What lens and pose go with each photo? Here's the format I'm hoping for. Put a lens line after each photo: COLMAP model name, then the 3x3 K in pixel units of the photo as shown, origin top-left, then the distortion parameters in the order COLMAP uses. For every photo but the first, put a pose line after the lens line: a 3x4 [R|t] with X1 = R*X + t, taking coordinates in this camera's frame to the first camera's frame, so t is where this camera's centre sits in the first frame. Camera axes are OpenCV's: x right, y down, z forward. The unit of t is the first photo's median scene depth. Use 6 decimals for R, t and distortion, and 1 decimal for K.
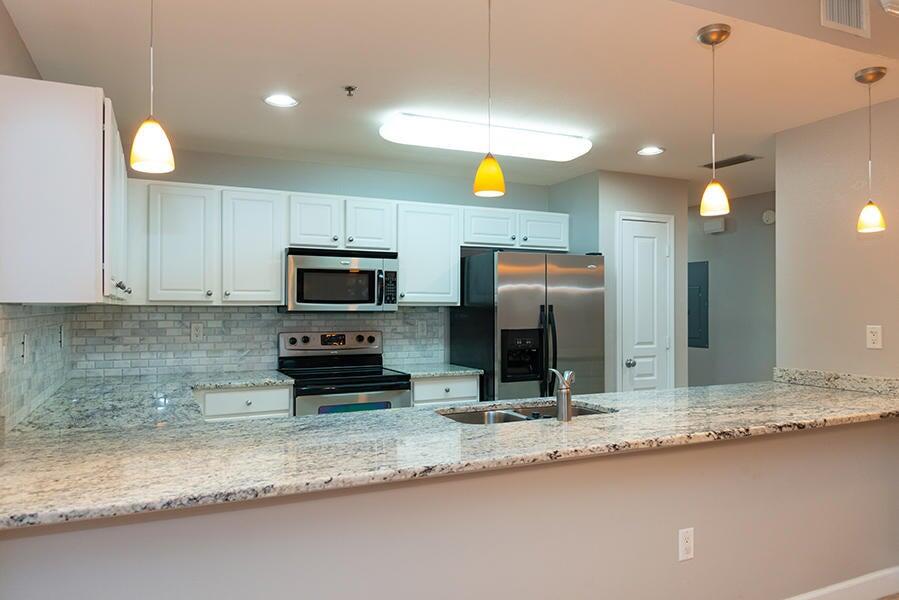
lens RADIAL K [[620.1, 0, 449.5], [0, 620.1, 300.0], [0, 0, 1]] dist [0.000659, -0.001346]
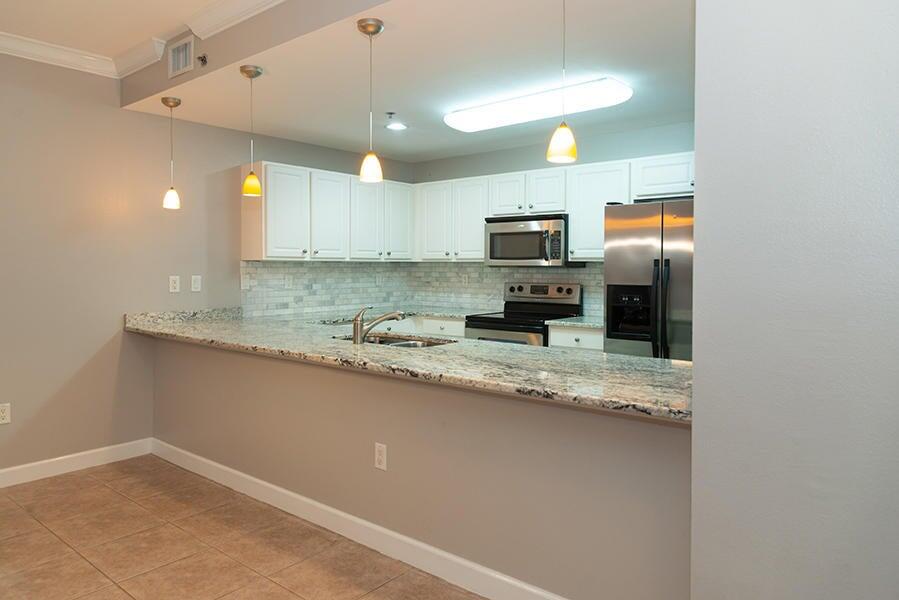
lens RADIAL K [[607.0, 0, 448.6], [0, 607.0, 280.6], [0, 0, 1]] dist [0.002521, -0.000084]
pose [[0.424279, 0.022016, -0.905264, 0.874705], [0.008306, 0.999568, 0.028202, 0.012216], [0.905494, -0.019484, 0.423912, 0.367825]]
